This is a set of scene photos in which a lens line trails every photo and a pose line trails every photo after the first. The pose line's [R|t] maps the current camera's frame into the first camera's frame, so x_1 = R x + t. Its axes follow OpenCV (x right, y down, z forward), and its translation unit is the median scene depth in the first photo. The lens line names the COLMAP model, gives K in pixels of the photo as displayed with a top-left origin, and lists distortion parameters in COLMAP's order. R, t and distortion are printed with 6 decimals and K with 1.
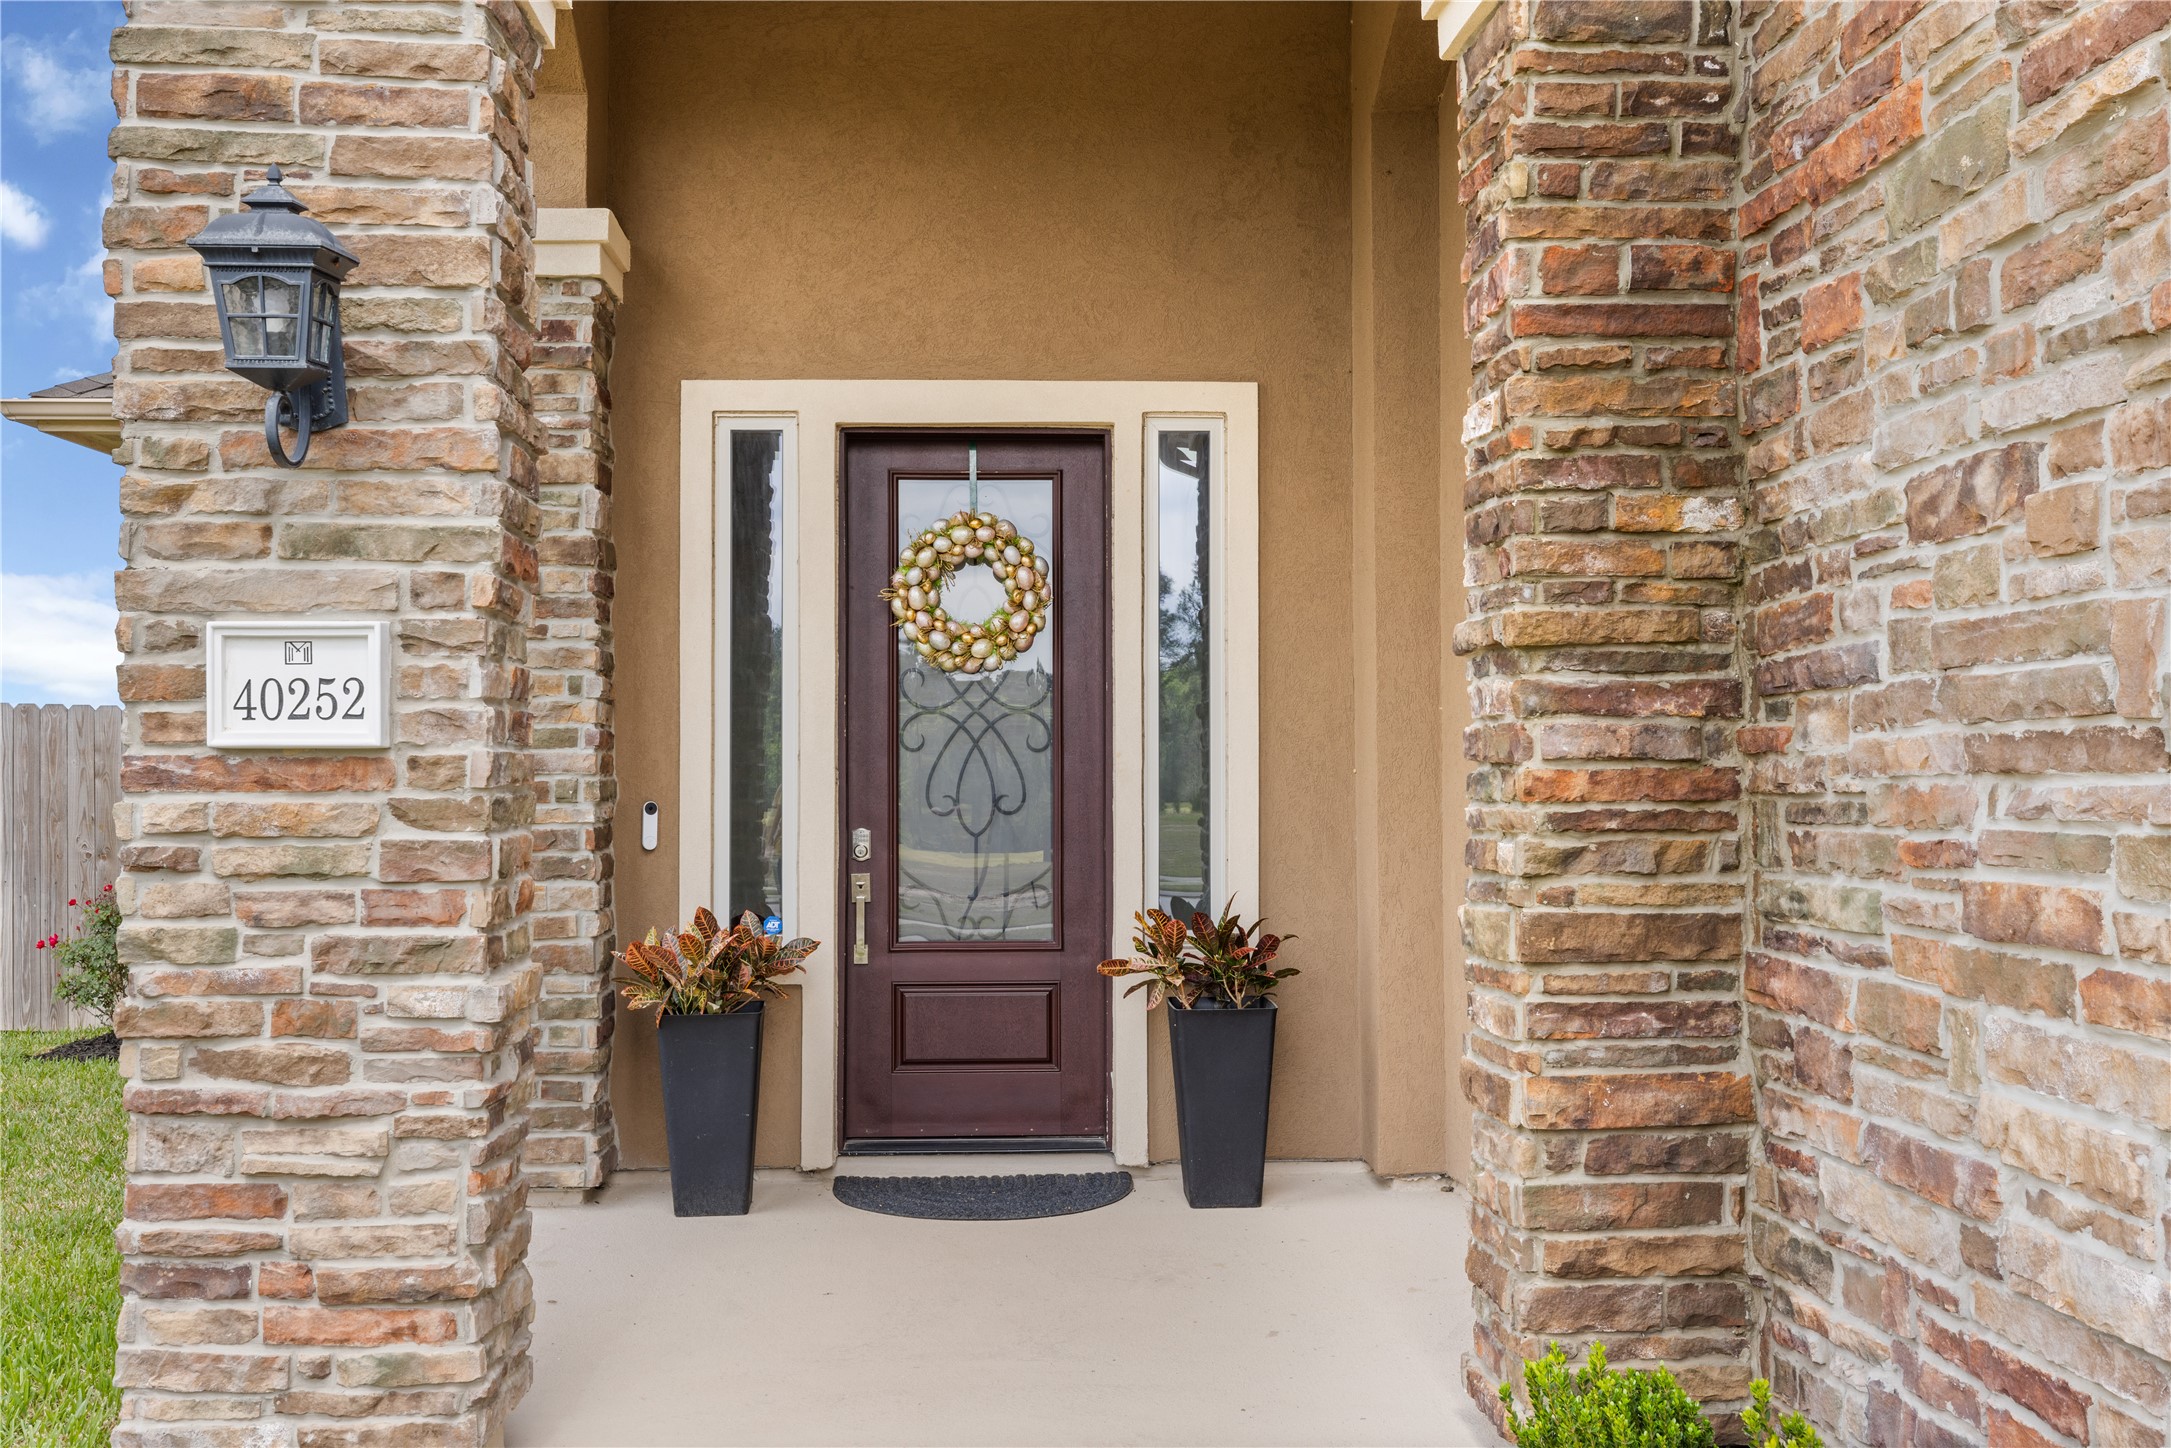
lens RADIAL K [[2104.5, 0, 1085.5], [0, 2104.5, 724.0], [0, 0, 1]] dist [0.000588, 0.001677]
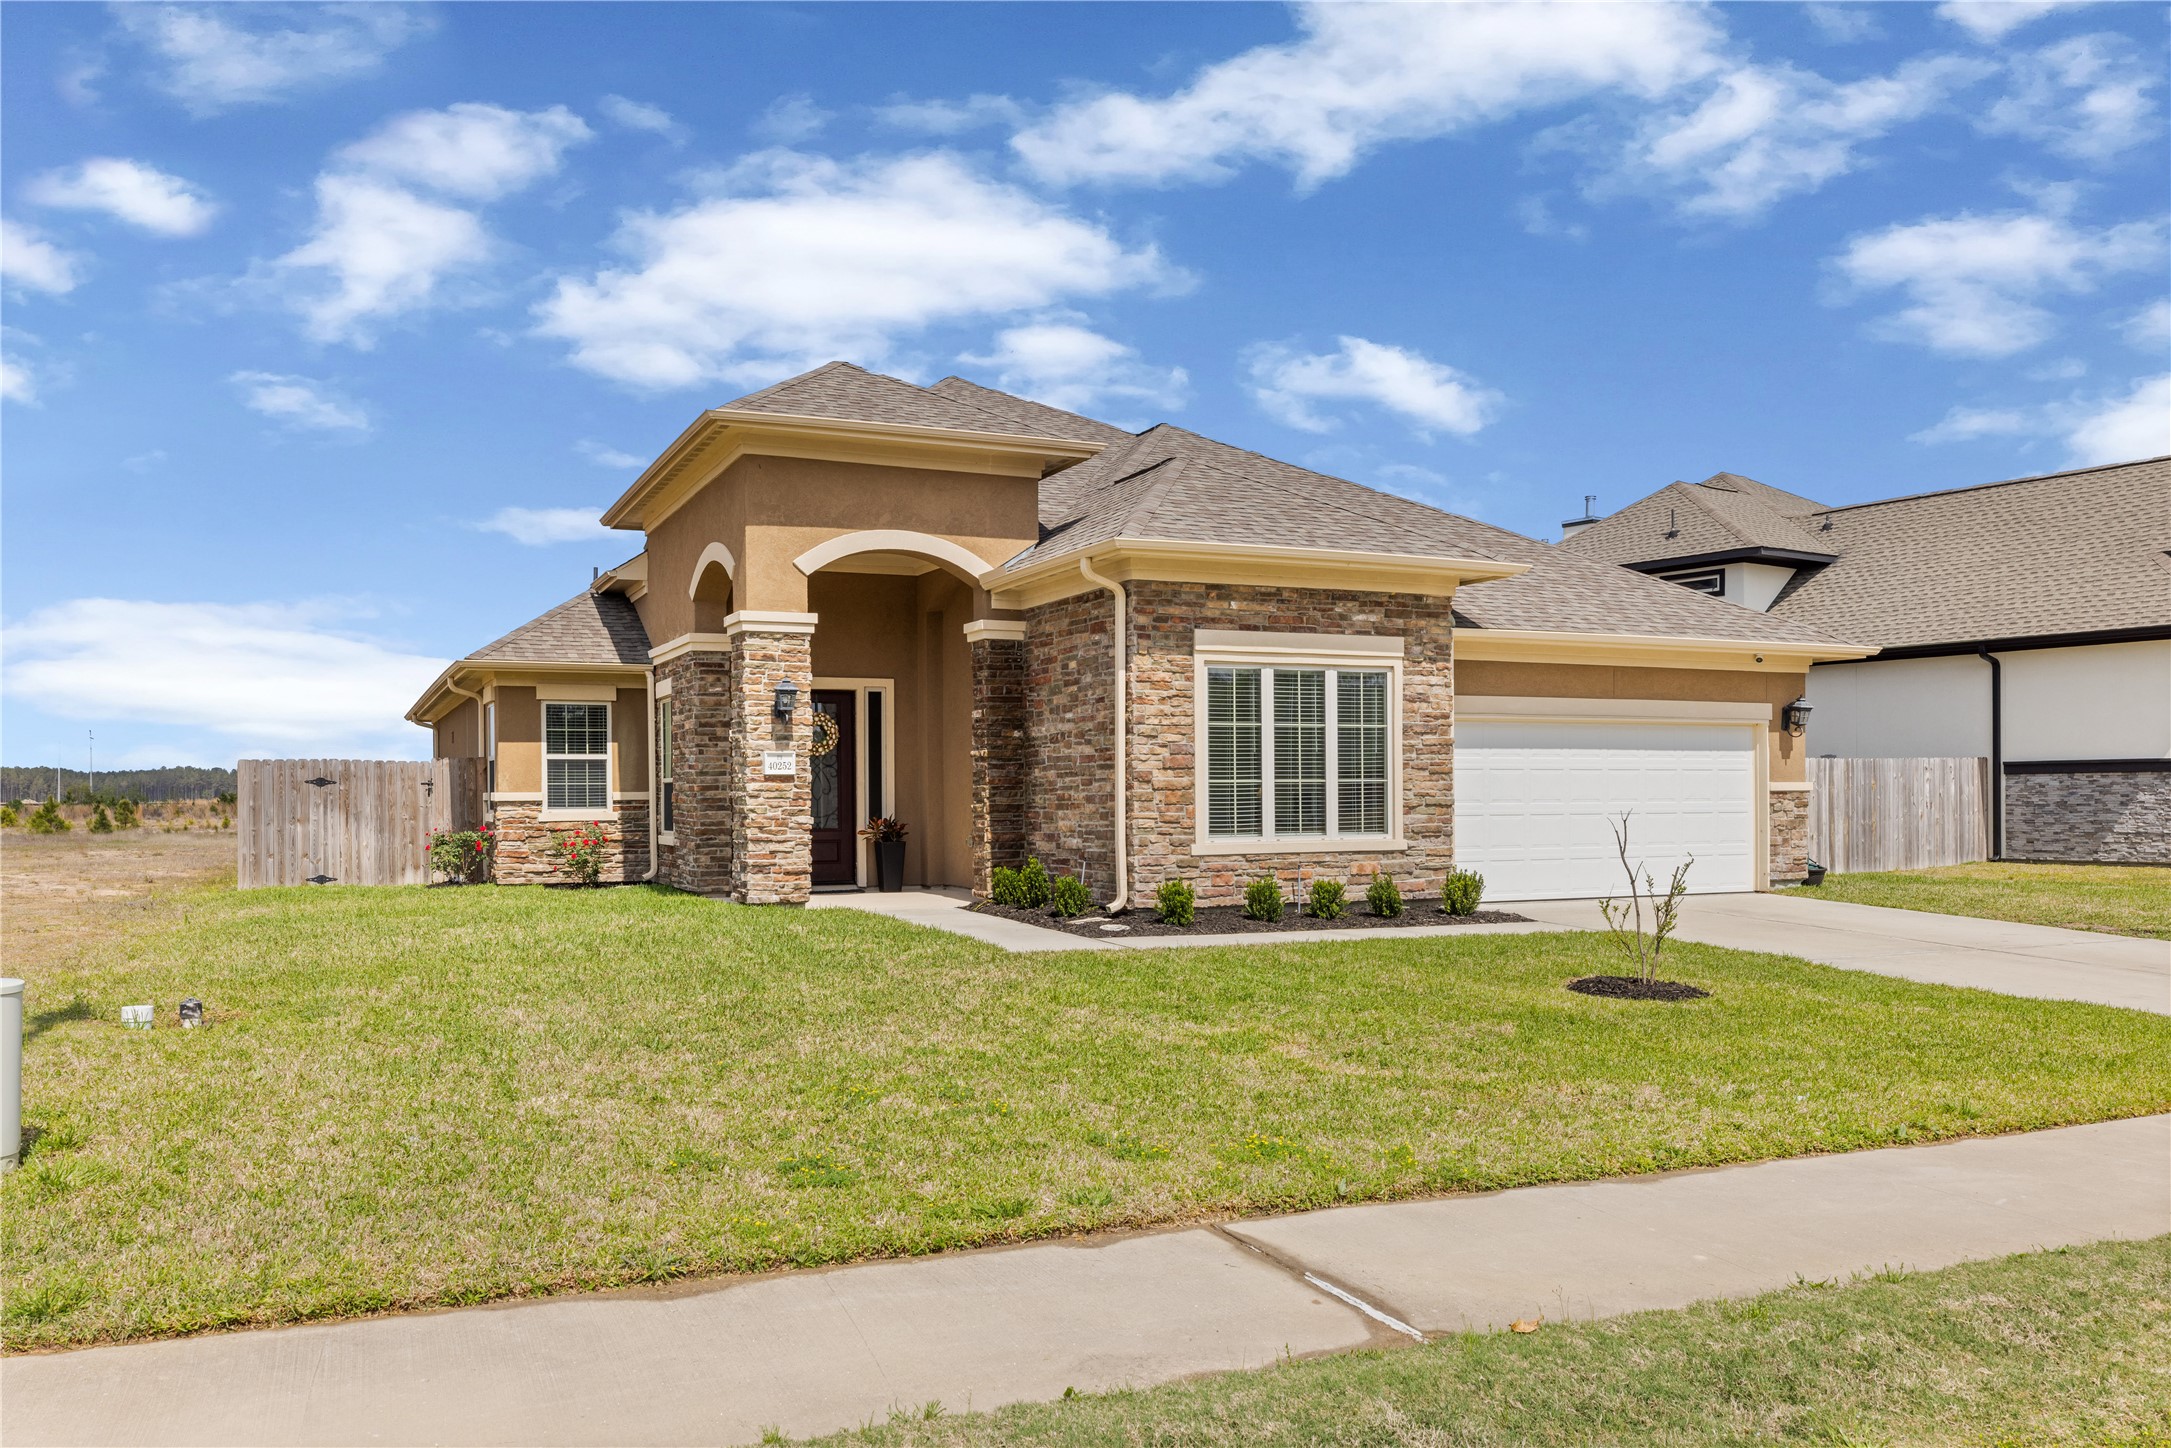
lens RADIAL K [[1690.4, 0, 1085.5], [0, 1690.4, 724.0], [0, 0, 1]] dist [0.000593, -0.000633]
pose [[0.931583, 0.010887, 0.363365, -1.240811], [-0.002441, 0.999716, -0.023696, -0.018762], [-0.363520, 0.021188, 0.931346, -3.451223]]
